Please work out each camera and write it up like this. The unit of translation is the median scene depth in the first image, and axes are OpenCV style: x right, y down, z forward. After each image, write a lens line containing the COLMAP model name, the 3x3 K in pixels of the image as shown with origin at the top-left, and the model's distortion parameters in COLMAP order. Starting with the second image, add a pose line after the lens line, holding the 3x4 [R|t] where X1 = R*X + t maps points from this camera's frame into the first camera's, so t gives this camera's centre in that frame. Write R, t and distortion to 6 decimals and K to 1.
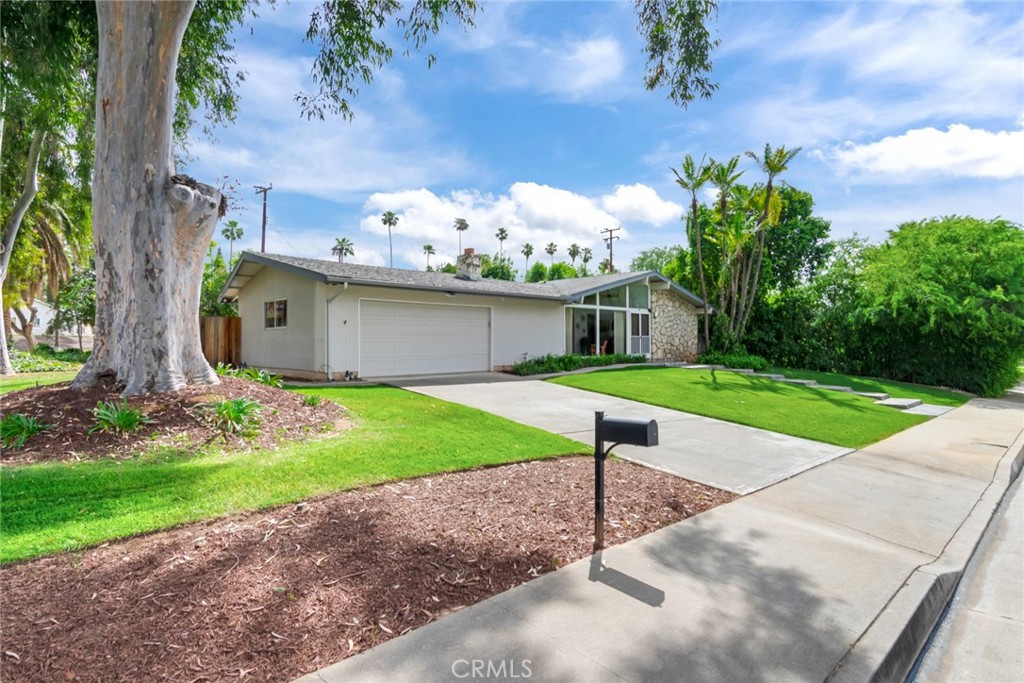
lens RADIAL K [[556.8, 0, 511.4], [0, 556.8, 344.6], [0, 0, 1]] dist [0.003418, -0.003924]
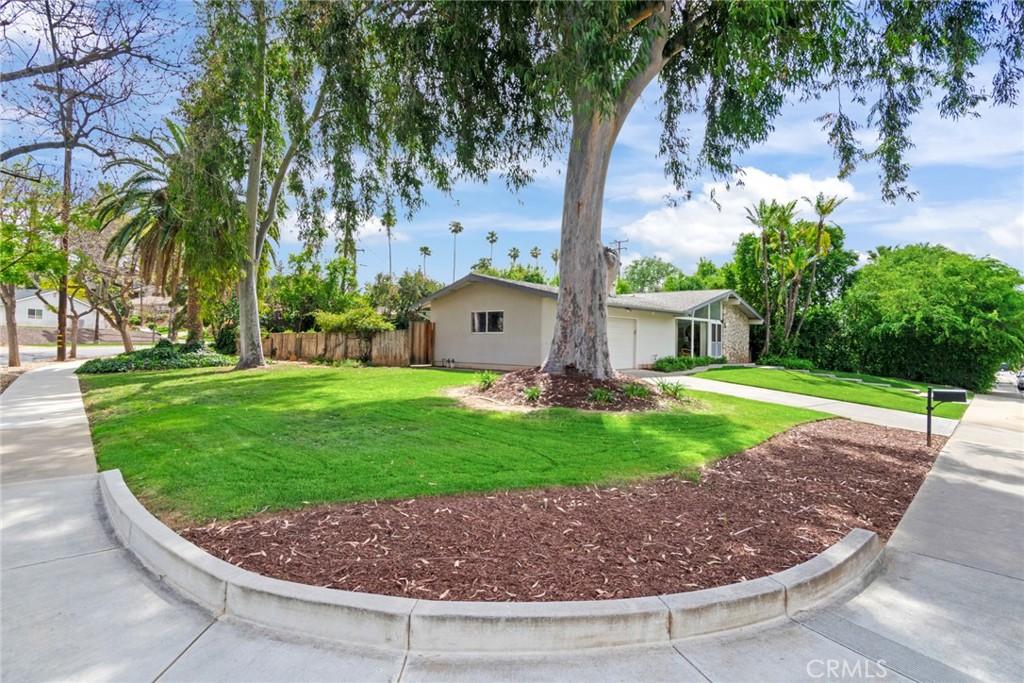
lens RADIAL K [[556.8, 0, 512.7], [0, 556.8, 341.2], [0, 0, 1]] dist [0.003418, -0.003924]
pose [[0.996097, 0.016591, 0.086689, -0.345776], [-0.016266, 0.999858, -0.004457, -0.004360], [-0.086751, 0.003029, 0.996225, -0.206641]]
